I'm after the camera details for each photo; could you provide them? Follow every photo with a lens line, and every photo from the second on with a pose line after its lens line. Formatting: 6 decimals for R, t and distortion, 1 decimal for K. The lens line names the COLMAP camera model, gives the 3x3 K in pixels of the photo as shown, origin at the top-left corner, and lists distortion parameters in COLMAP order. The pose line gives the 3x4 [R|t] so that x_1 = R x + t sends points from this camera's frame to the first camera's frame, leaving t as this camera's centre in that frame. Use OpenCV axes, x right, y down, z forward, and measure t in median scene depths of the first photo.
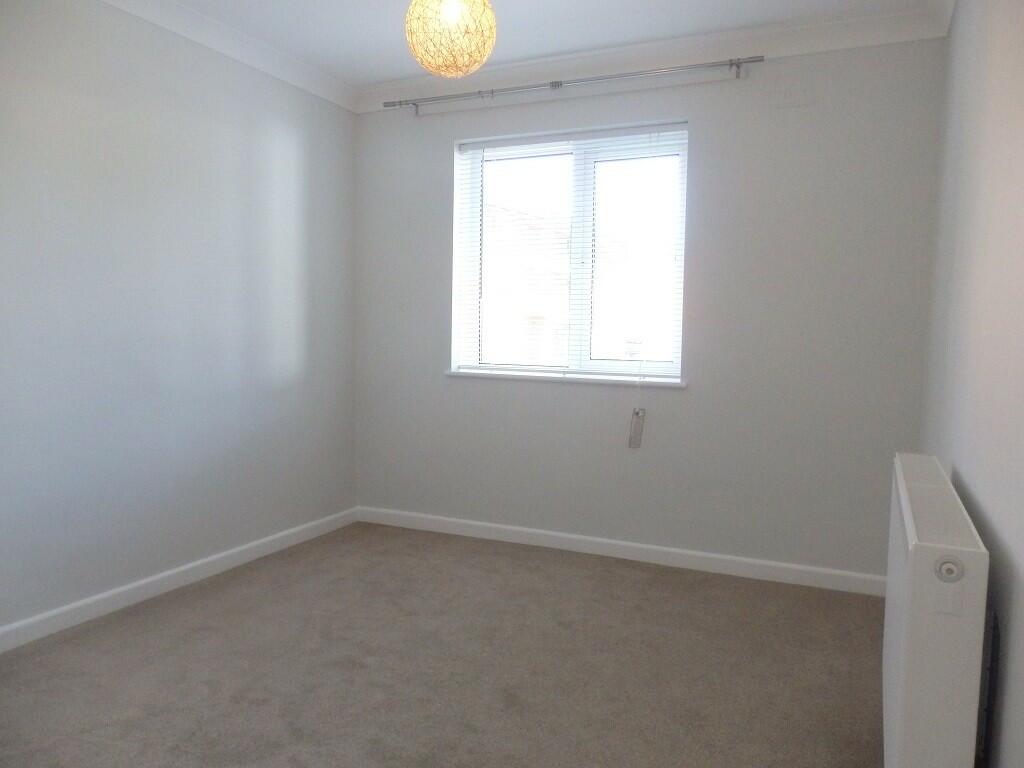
lens RADIAL K [[776.3, 0, 512.0], [0, 776.3, 384.0], [0, 0, 1]] dist [0.000111, 0.000501]
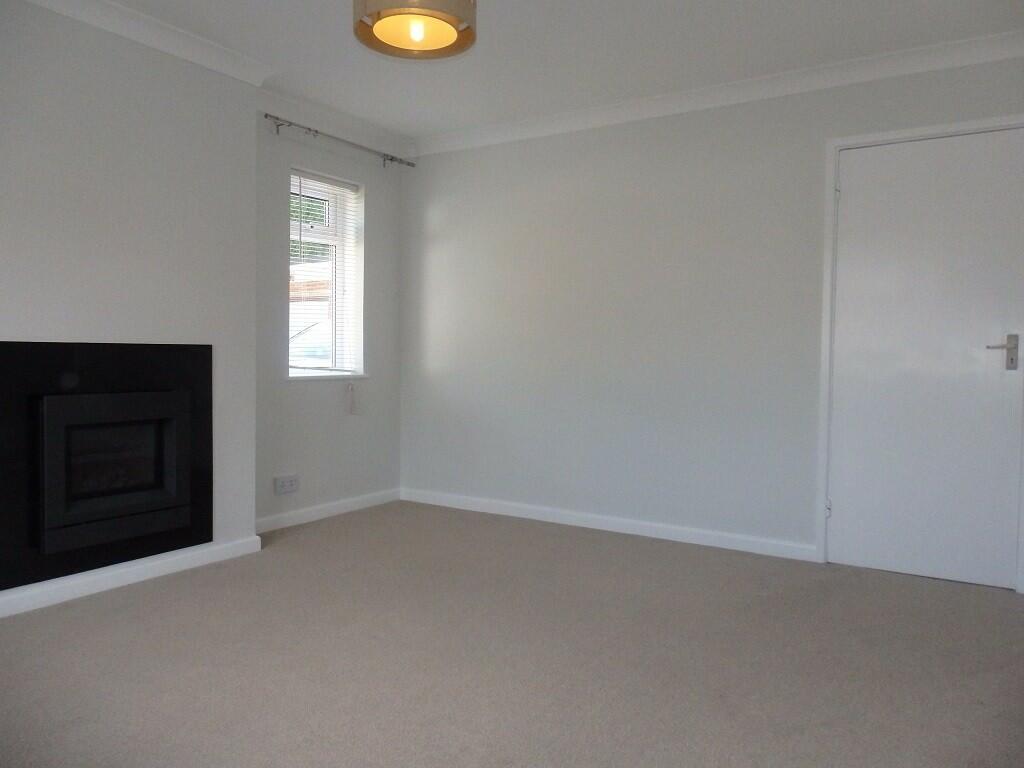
lens RADIAL K [[740.2, 0, 512.0], [0, 740.2, 384.0], [0, 0, 1]] dist [0.061841, 0.001398]
pose [[0.183398, -0.060188, 0.981194, -1.083629], [0.025441, 0.998080, 0.056469, -0.055721], [-0.982709, 0.014607, 0.184577, 0.508276]]
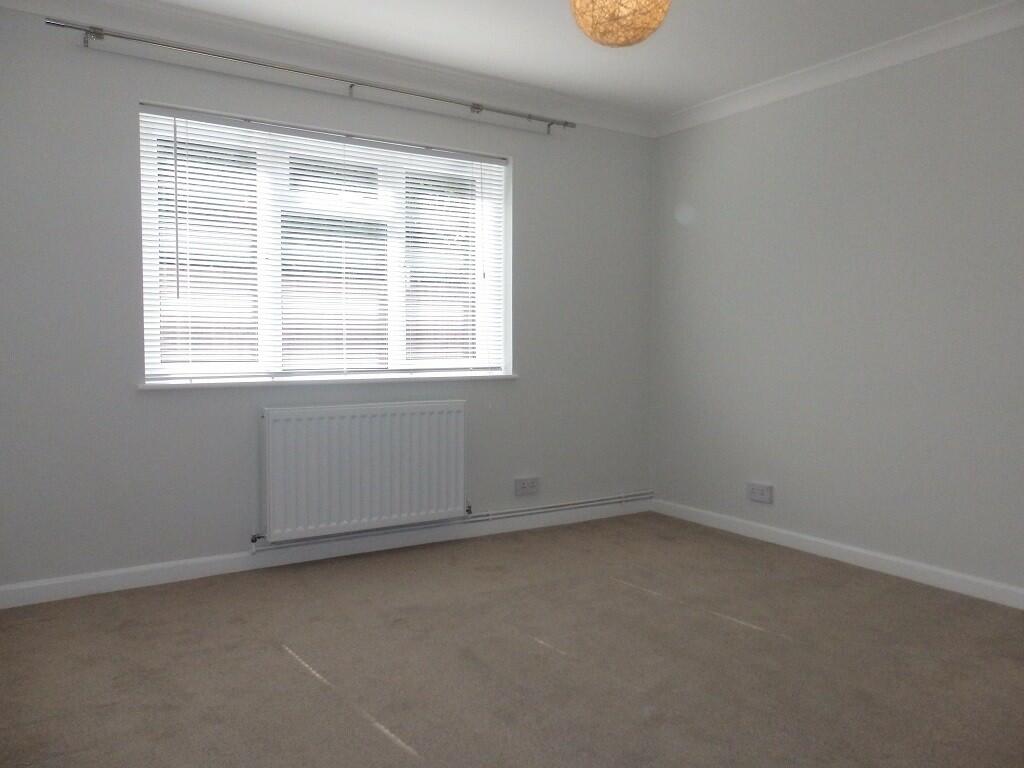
lens RADIAL K [[740.2, 0, 512.0], [0, 740.2, 384.0], [0, 0, 1]] dist [0.061841, 0.001398]
pose [[0.559819, -0.070899, 0.825576, -0.767669], [0.059915, 0.997188, 0.045009, -0.043098], [-0.826446, 0.024268, 0.562492, 0.368109]]
